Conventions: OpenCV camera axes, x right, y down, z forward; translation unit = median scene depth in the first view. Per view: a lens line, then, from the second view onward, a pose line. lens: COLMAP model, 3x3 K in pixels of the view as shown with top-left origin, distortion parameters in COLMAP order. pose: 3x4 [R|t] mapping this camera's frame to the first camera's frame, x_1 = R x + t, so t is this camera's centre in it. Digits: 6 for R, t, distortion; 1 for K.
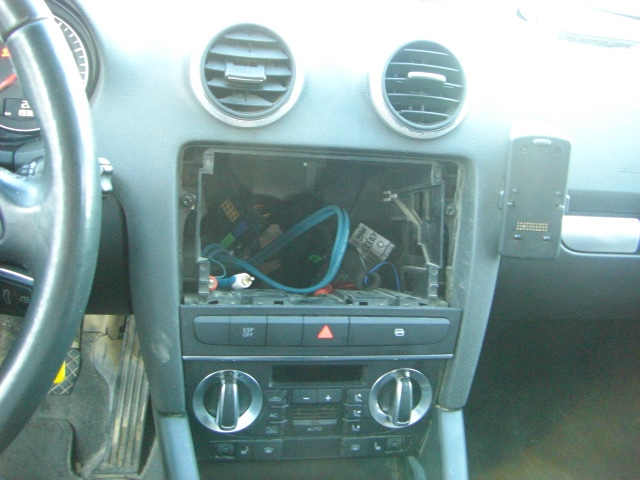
lens RADIAL K [[718.6, 0, 332.9], [0, 718.6, 197.4], [0, 0, 1]] dist [-0.198993, 0.174967]
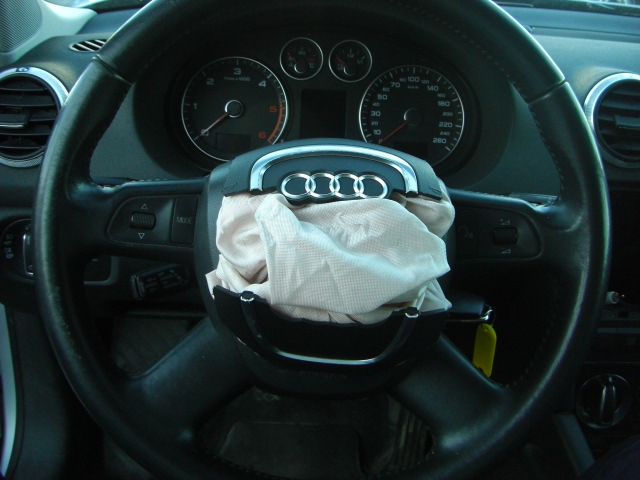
lens RADIAL K [[718.6, 0, 332.9], [0, 718.6, 197.4], [0, 0, 1]] dist [-0.198993, 0.174967]
pose [[0.983742, -0.005637, -0.179501, -0.384631], [0.000393, 0.999572, -0.029237, -0.015339], [0.179590, 0.028691, 0.983323, -0.219111]]
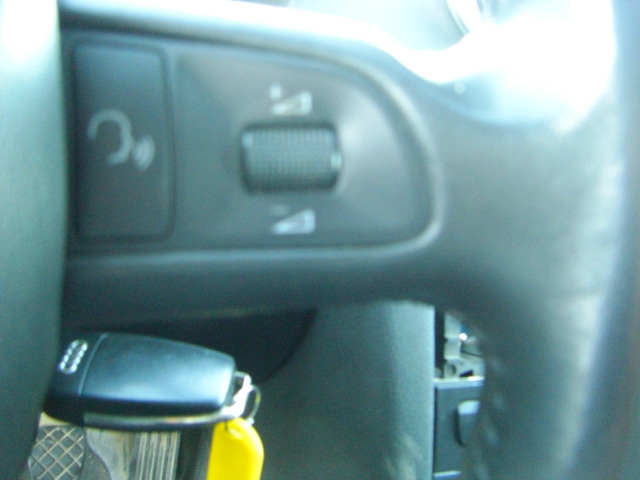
lens RADIAL K [[718.6, 0, 332.9], [0, 718.6, 197.4], [0, 0, 1]] dist [-0.198993, 0.174967]
pose [[0.990146, -0.001002, 0.140037, -0.352524], [0.007105, 0.999046, -0.043090, 0.025154], [-0.139860, 0.043661, 0.989208, 0.424150]]
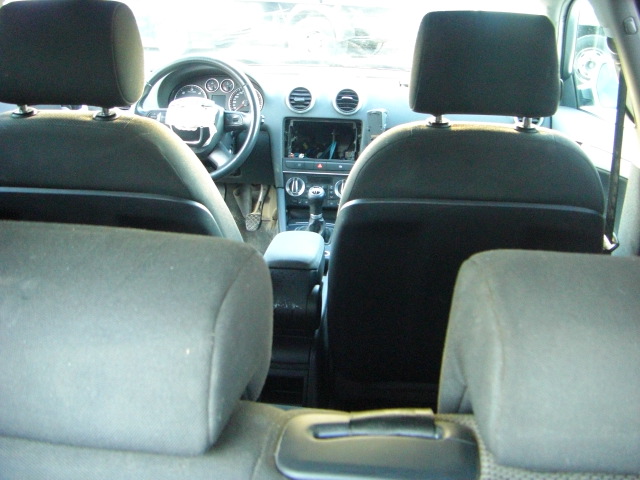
lens RADIAL K [[718.6, 0, 332.9], [0, 718.6, 197.4], [0, 0, 1]] dist [-0.198993, 0.174967]
pose [[0.961196, -0.019859, -0.275149, 1.076932], [-0.013783, 0.992703, -0.119795, 0.794644], [0.275520, 0.118939, 0.953909, -2.530801]]
